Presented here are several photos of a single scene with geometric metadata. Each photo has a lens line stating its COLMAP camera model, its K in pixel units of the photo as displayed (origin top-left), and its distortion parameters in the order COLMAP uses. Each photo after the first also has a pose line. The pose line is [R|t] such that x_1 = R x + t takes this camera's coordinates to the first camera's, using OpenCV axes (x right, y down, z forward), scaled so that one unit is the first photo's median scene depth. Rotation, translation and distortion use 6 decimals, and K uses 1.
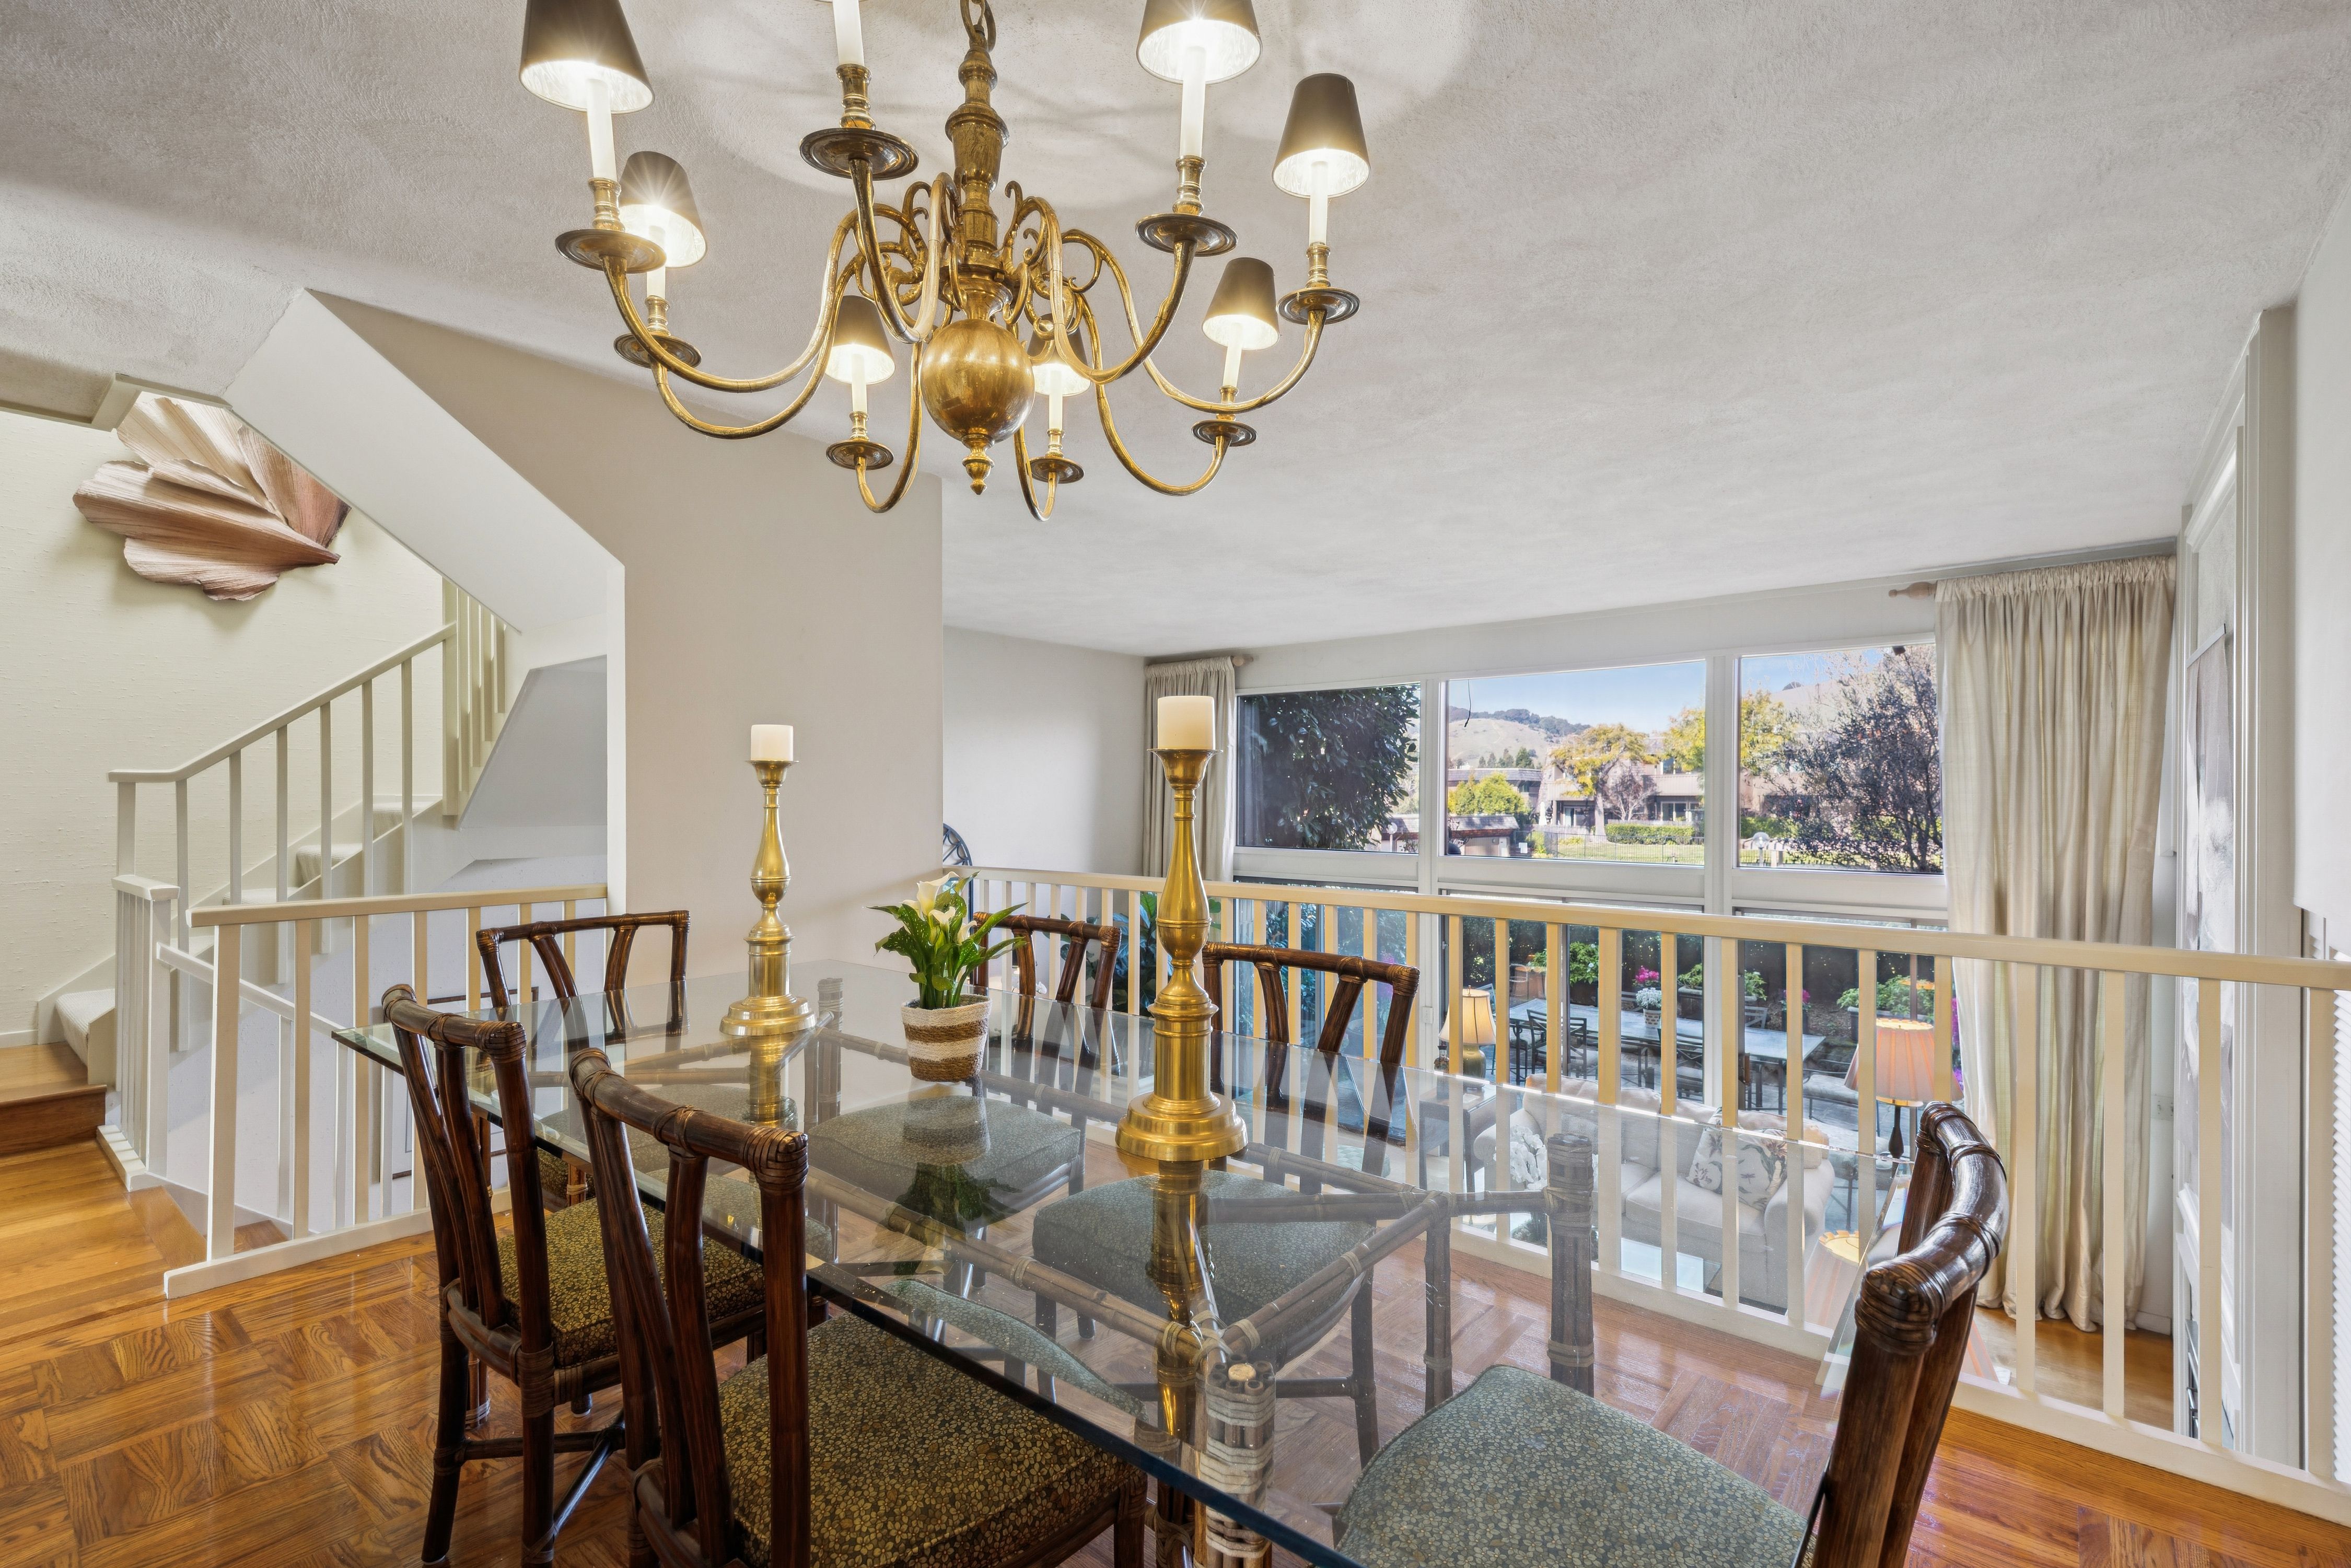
lens RADIAL K [[1048.7, 0, 1175.6], [0, 1048.7, 821.1], [0, 0, 1]] dist [0.005142, -0.000202]
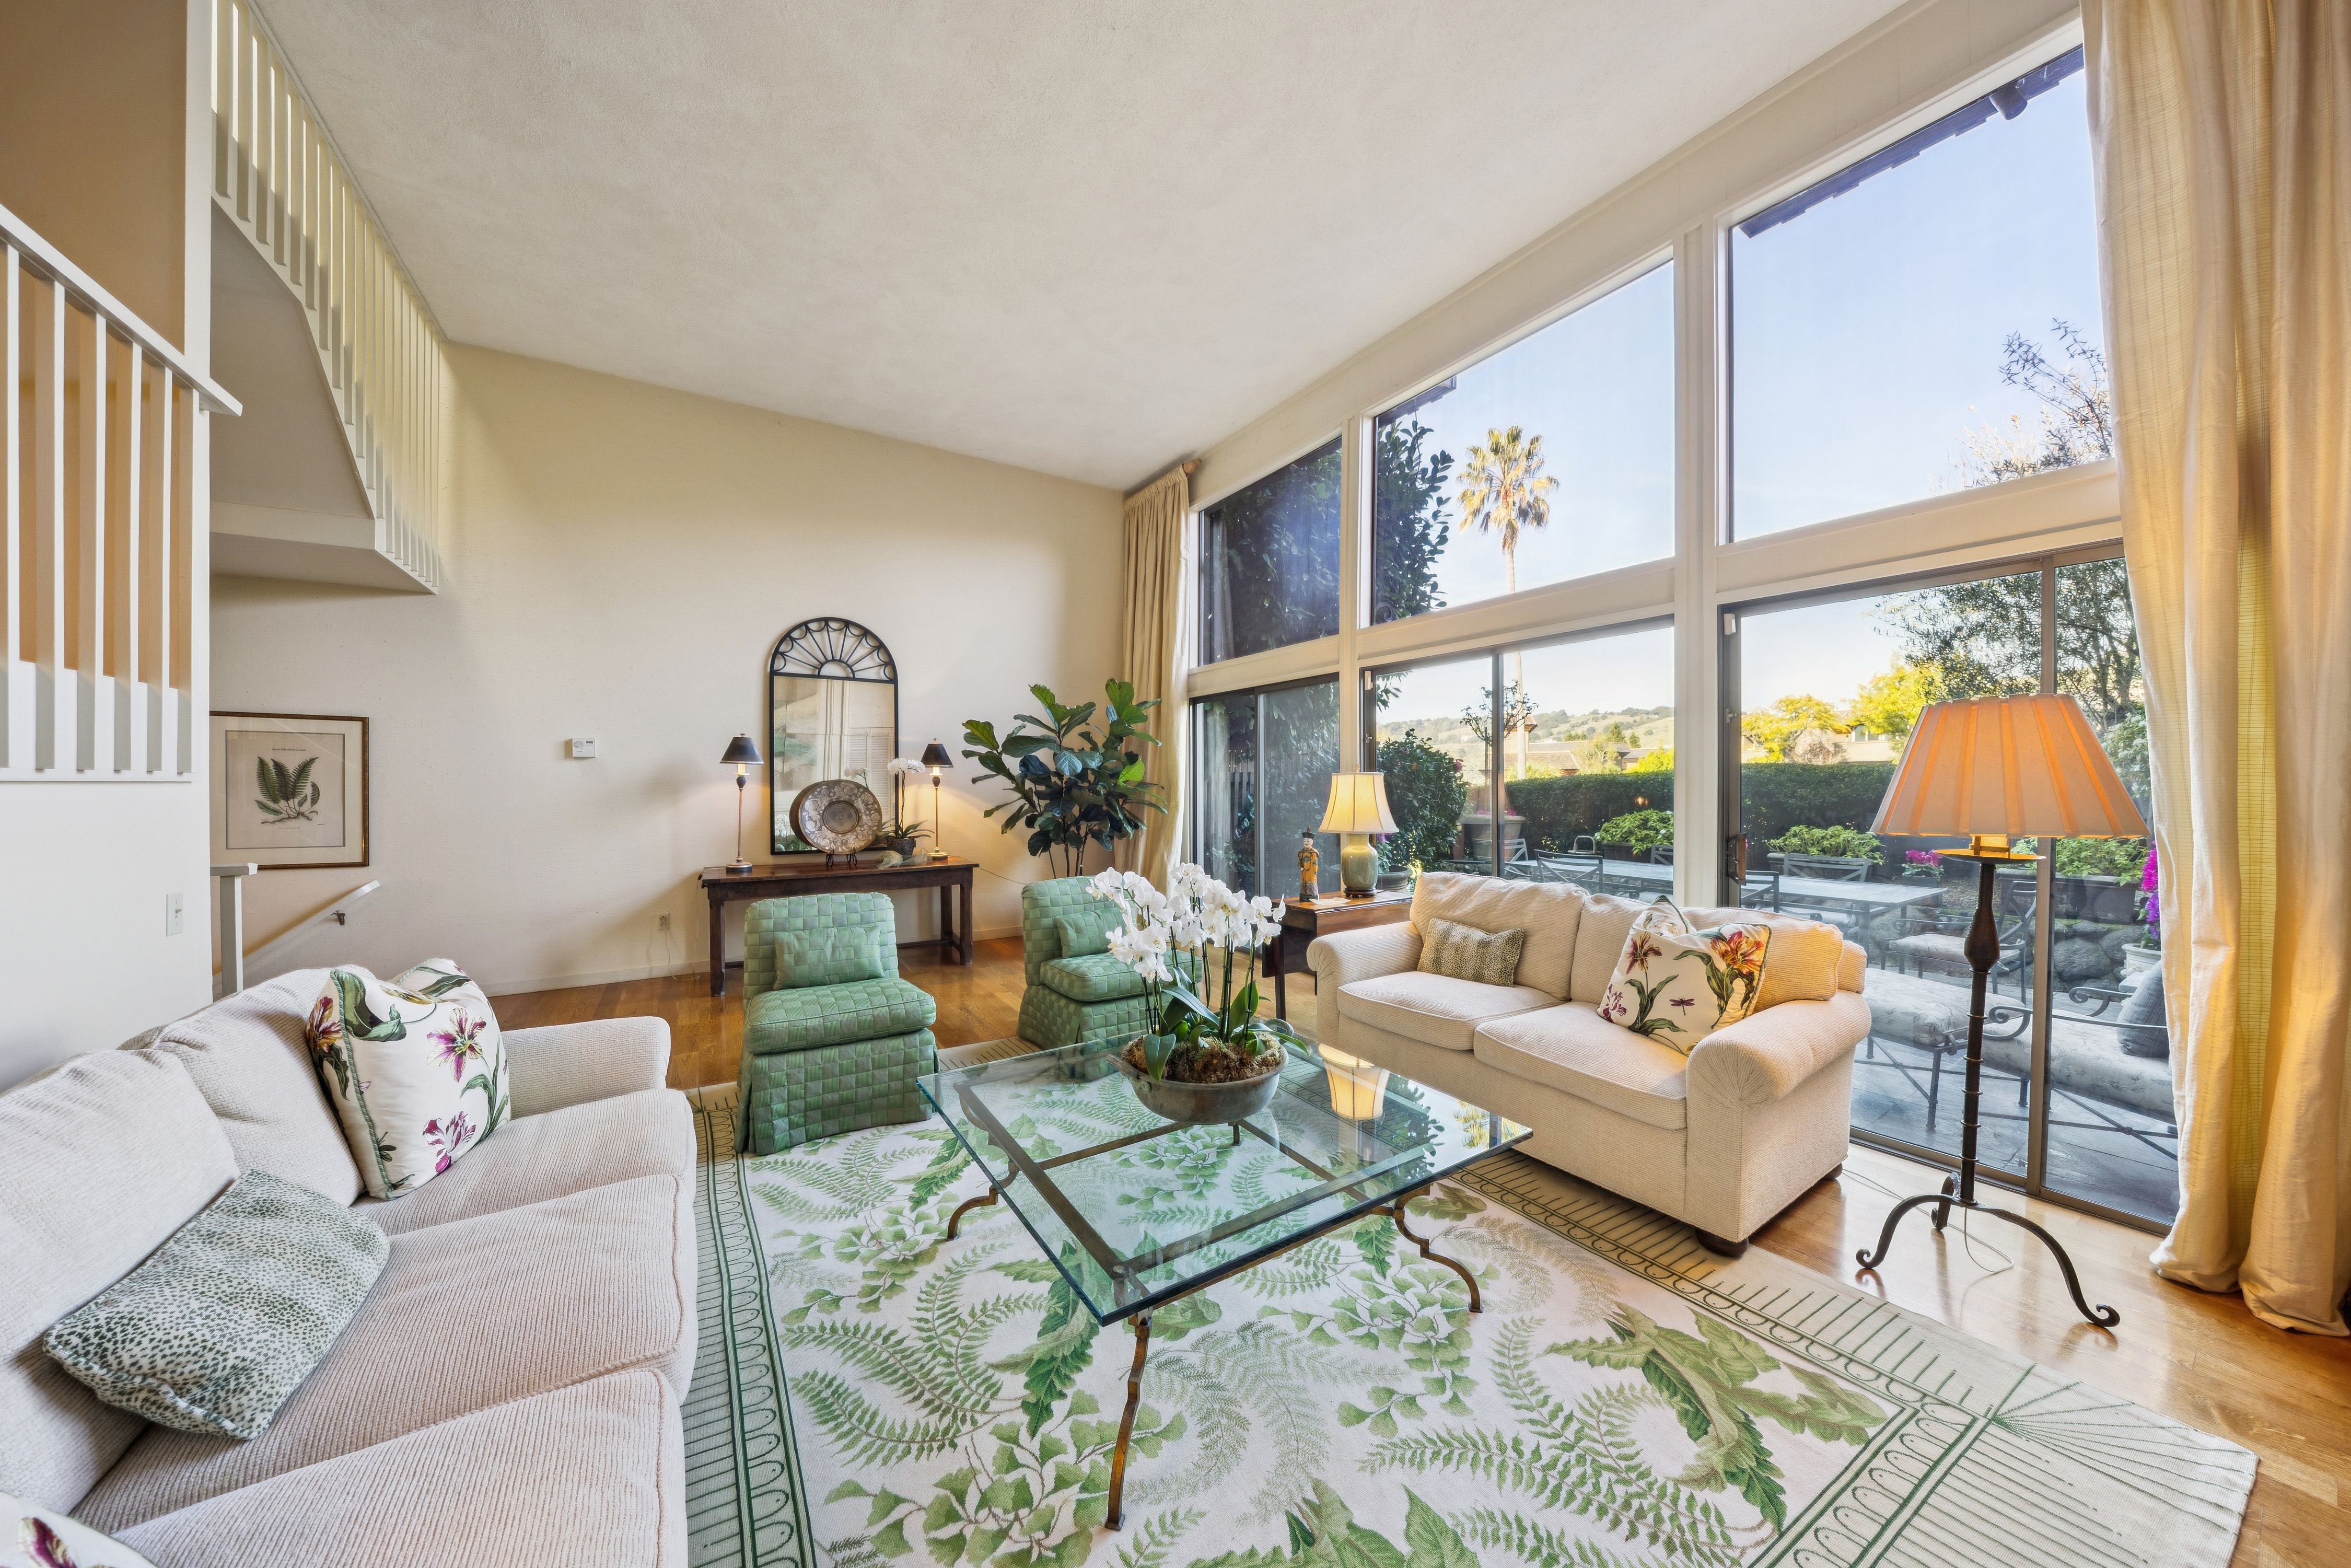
lens RADIAL K [[760.2, 0, 1179.7], [0, 760.2, 804.1], [0, 0, 1]] dist [-0.026392, 0.001045]
pose [[0.952010, 0.005736, -0.306014, 0.274600], [-0.002609, 0.999940, 0.010625, 0.151672], [0.306057, -0.009317, 0.951968, 0.353245]]
